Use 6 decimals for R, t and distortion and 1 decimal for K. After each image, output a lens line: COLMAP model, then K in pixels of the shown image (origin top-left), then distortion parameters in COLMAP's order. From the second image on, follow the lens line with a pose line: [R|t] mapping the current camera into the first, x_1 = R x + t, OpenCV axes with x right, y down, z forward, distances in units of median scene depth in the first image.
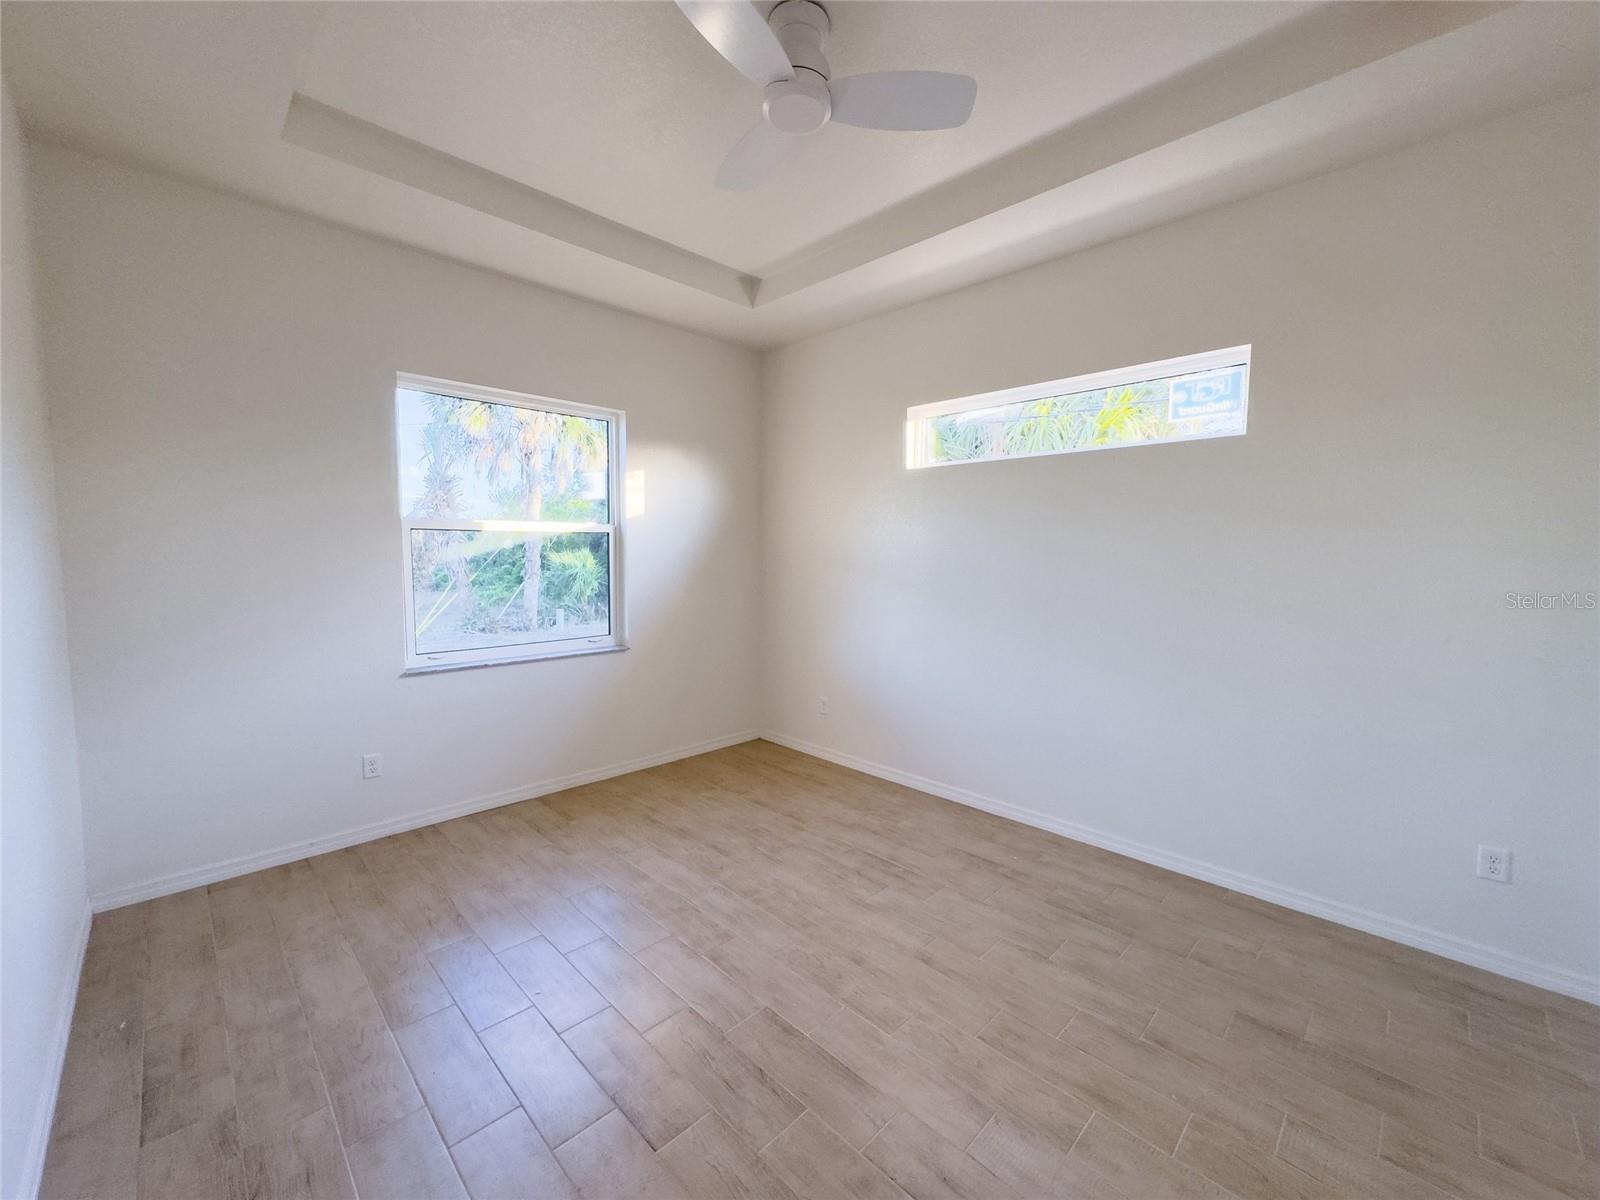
lens RADIAL K [[634.9, 0, 796.0], [0, 634.9, 602.7], [0, 0, 1]] dist [0.001239, 0.000146]
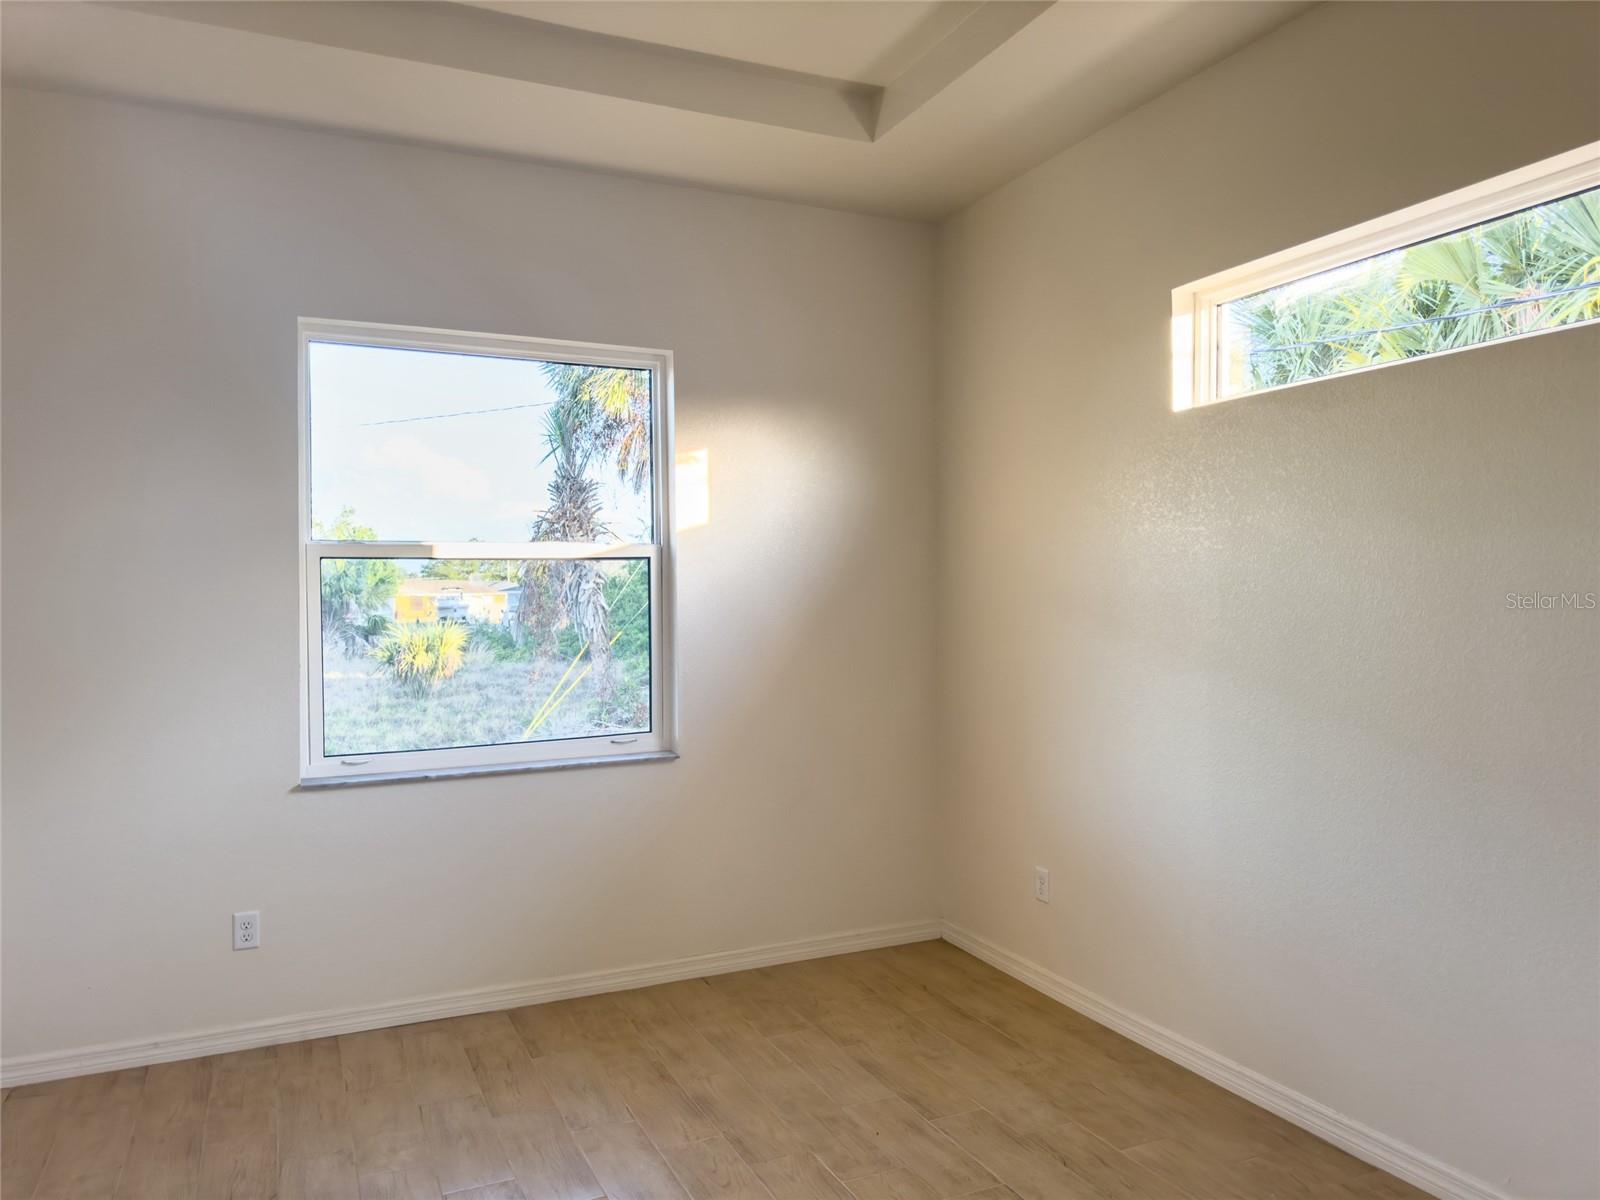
lens RADIAL K [[1117.6, 0, 800.8], [0, 1117.6, 611.3], [0, 0, 1]] dist [0.053134, -0.076924]
pose [[0.940576, -0.010419, -0.339424, 0.241535], [-0.011476, 0.997983, -0.062437, 0.002609], [0.339389, 0.062622, 0.938559, 0.110111]]
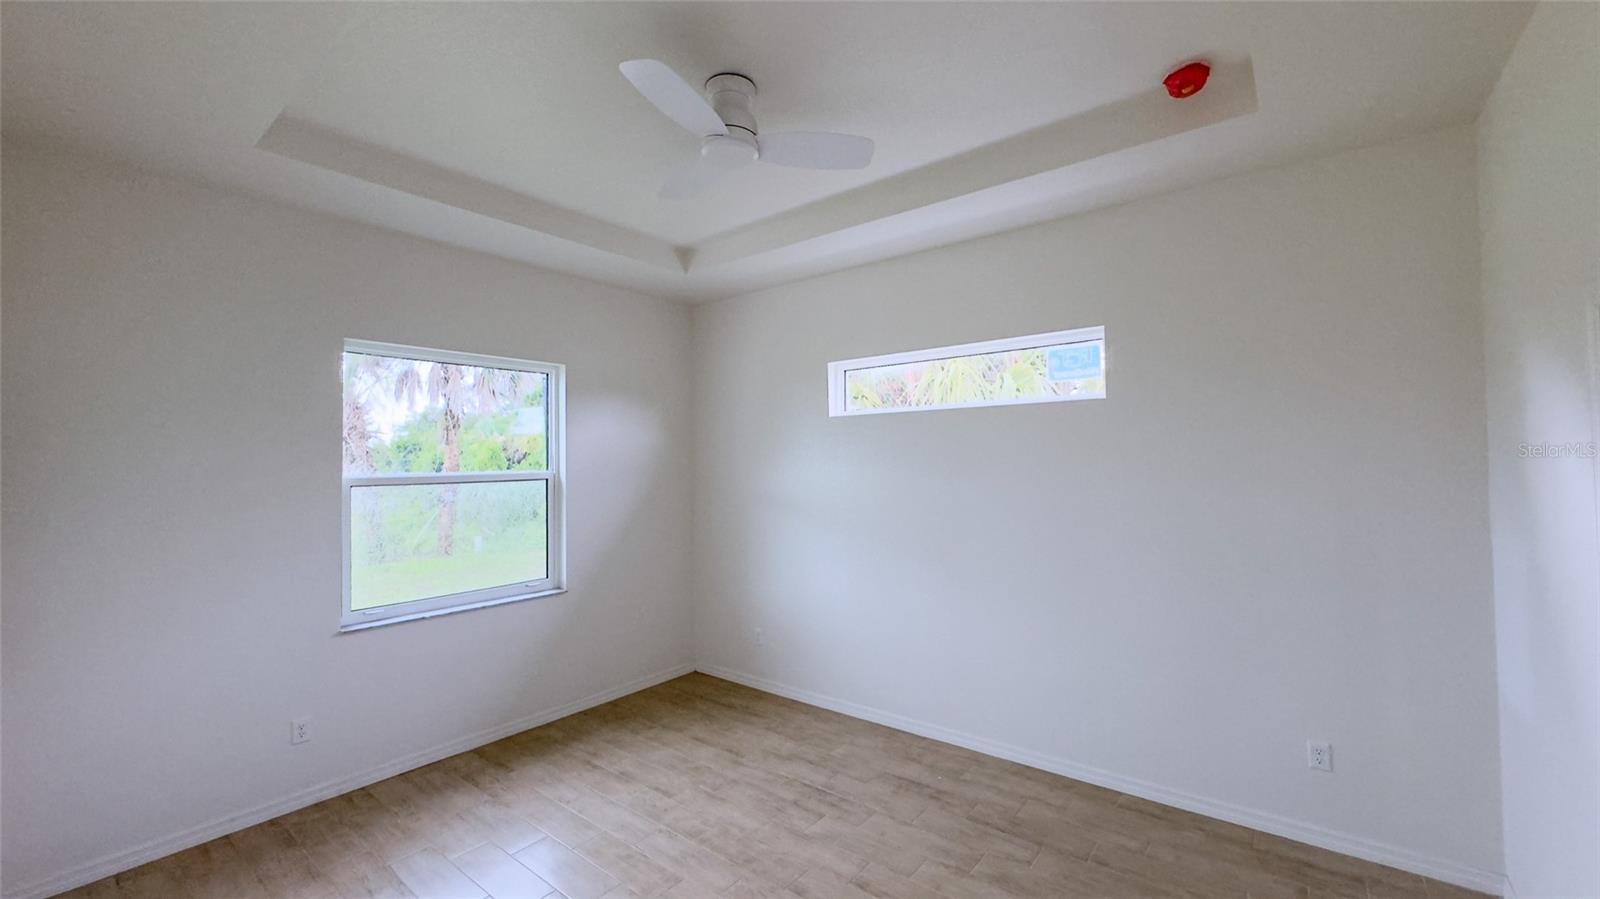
lens RADIAL K [[634.4, 0, 795.4], [0, 634.4, 454.5], [0, 0, 1]] dist [0.001345, -0.000121]
pose [[0.993062, -0.017305, 0.116316, -0.016014], [0.028252, 0.995253, -0.093135, -0.053846], [-0.114152, 0.095775, 0.988836, -0.097417]]
